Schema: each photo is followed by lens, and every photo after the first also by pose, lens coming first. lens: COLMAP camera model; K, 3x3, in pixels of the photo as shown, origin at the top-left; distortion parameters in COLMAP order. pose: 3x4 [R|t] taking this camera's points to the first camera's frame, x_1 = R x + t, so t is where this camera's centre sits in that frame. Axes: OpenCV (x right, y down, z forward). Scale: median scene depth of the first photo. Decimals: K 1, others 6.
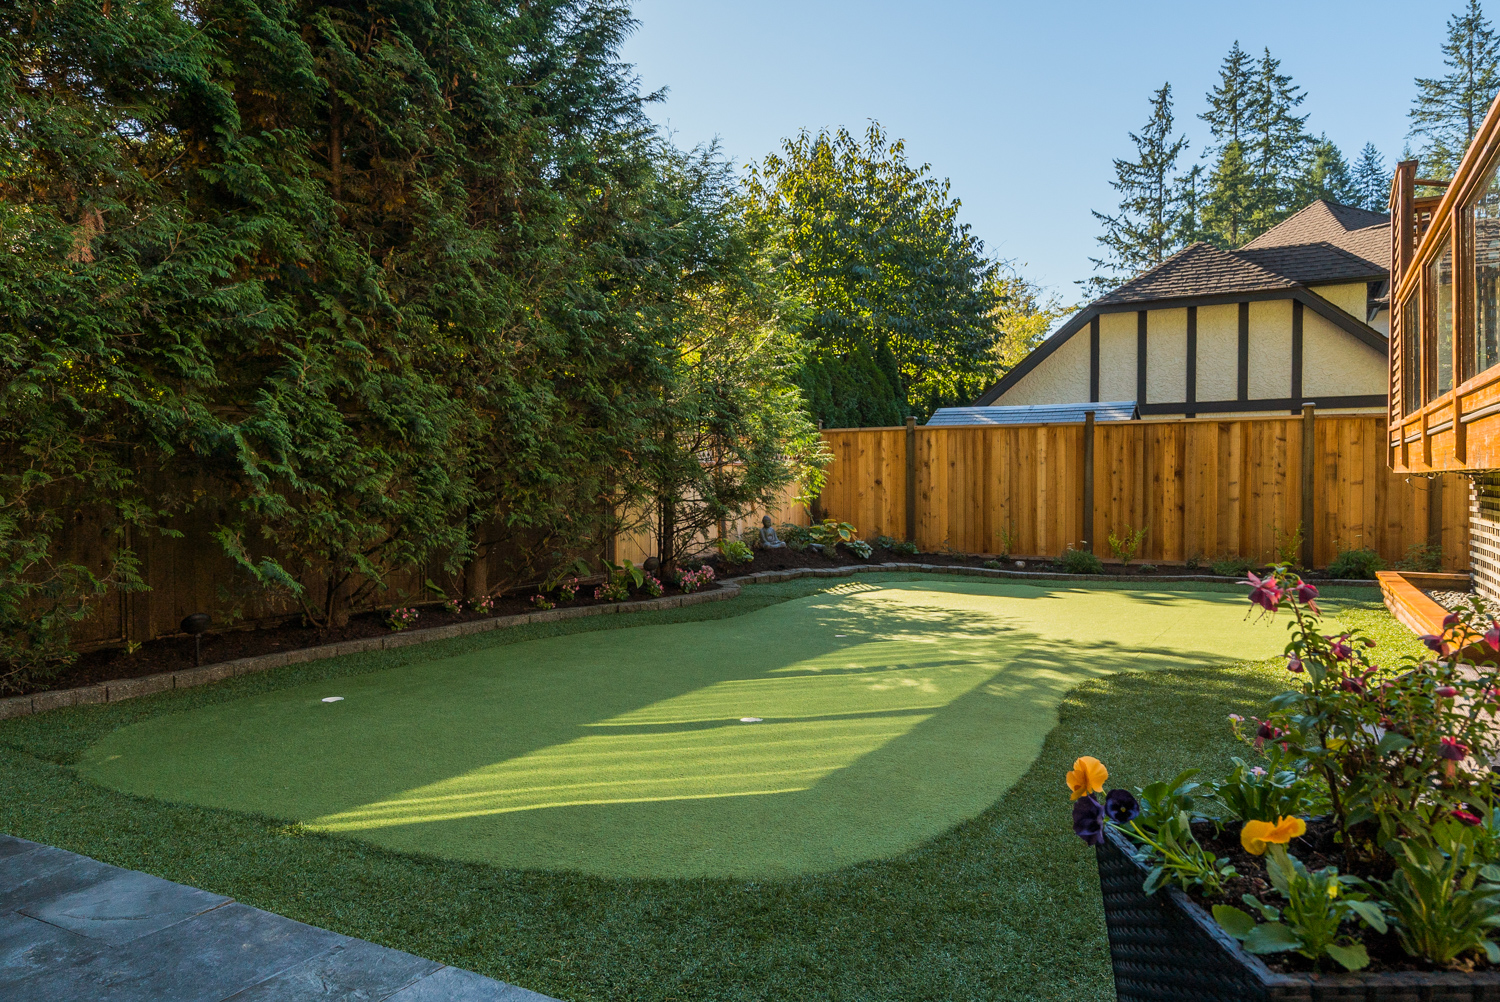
lens RADIAL K [[1003.9, 0, 750.0], [0, 1003.9, 501.0], [0, 0, 1]] dist [0.025910, 0.000557]
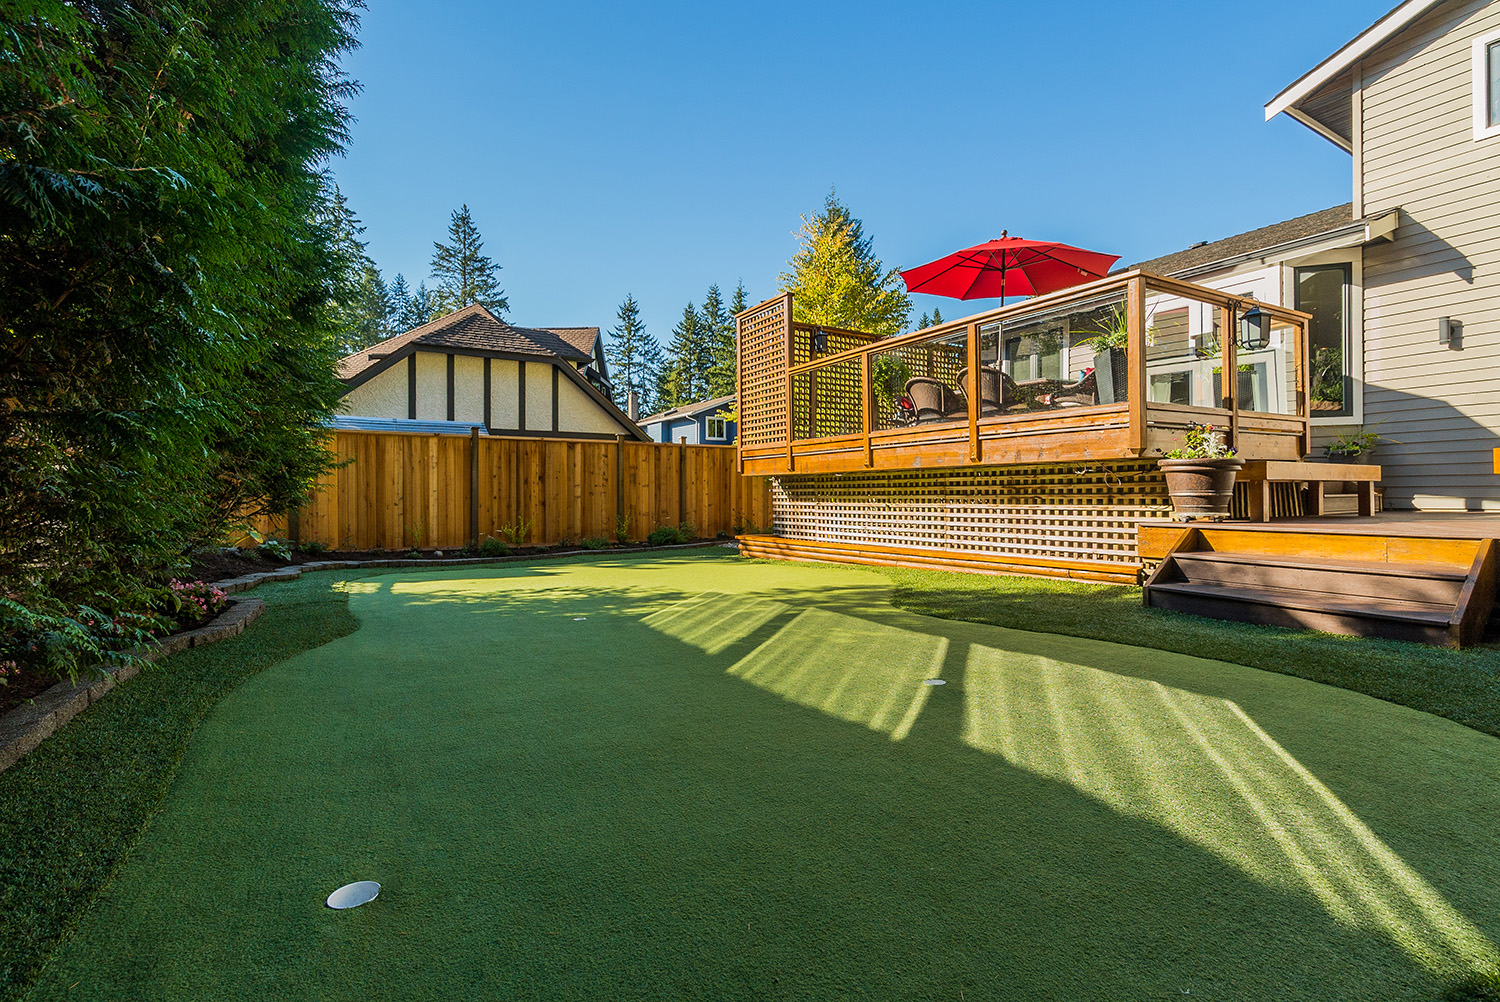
lens RADIAL K [[692.2, 0, 750.0], [0, 692.2, 501.0], [0, 0, 1]] dist [0.000988, 0.000056]
pose [[0.501945, -0.006652, 0.864874, -0.220851], [0.019262, 0.999808, -0.003489, 0.011204], [-0.864685, 0.018410, 0.501977, 0.273829]]
